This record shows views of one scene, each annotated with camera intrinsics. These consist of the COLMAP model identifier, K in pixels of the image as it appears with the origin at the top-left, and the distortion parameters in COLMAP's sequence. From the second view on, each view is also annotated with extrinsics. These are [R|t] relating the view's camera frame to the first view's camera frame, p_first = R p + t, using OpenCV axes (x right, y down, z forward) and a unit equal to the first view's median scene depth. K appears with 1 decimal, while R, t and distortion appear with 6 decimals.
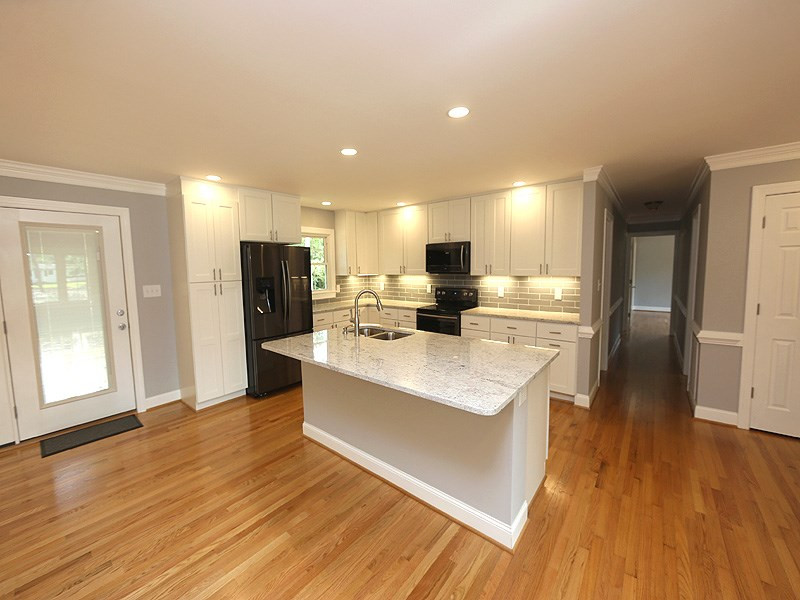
lens RADIAL K [[316.2, 0, 395.7], [0, 316.2, 292.2], [0, 0, 1]] dist [-0.008221, 0.001397]
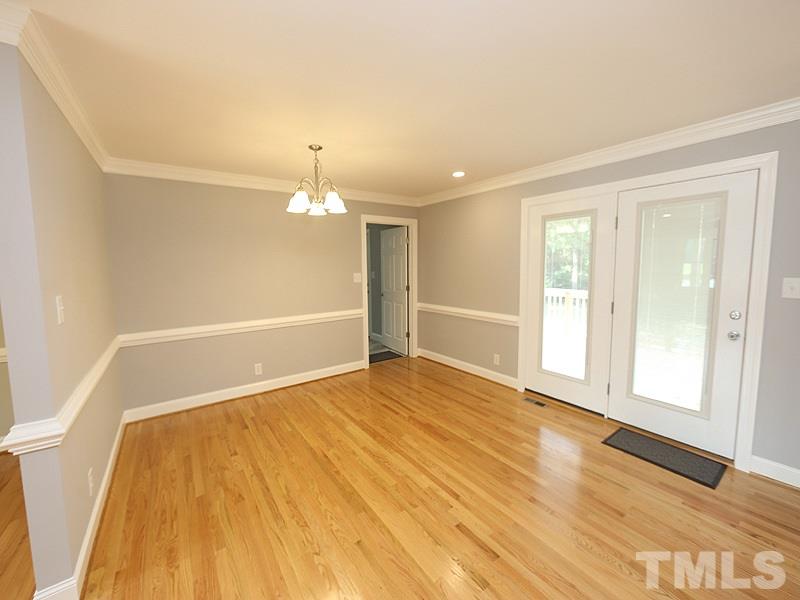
lens RADIAL K [[316.2, 0, 395.5], [0, 316.2, 290.5], [0, 0, 1]] dist [-0.008221, 0.001397]
pose [[-0.247854, 0.109082, -0.962637, -0.050568], [-0.060396, 0.989968, 0.127730, -0.034263], [0.966913, 0.089798, -0.238779, 0.505842]]
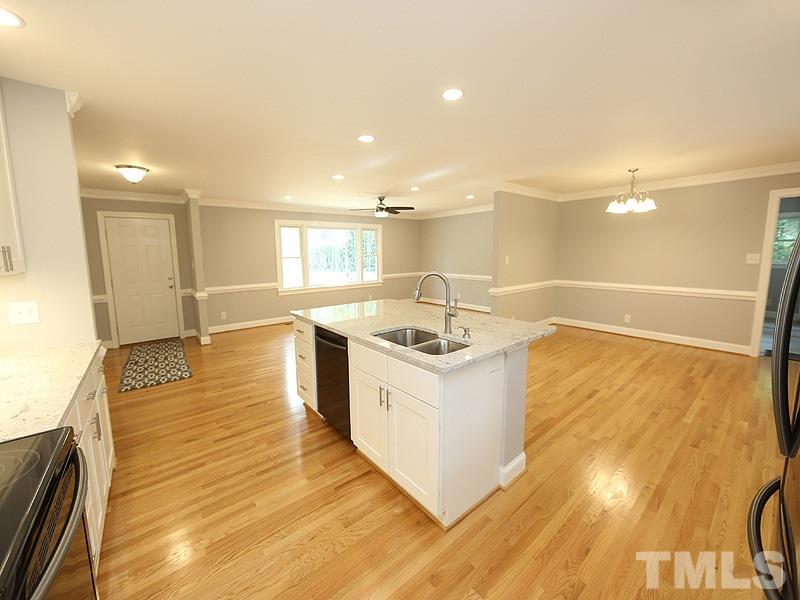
lens RADIAL K [[316.2, 0, 398.3], [0, 316.2, 289.0], [0, 0, 1]] dist [-0.008221, 0.001397]
pose [[-0.980950, 0.012966, 0.193827, -0.151114], [0.051120, 0.979832, 0.193173, -0.115983], [-0.187414, 0.199402, -0.961829, 1.684534]]
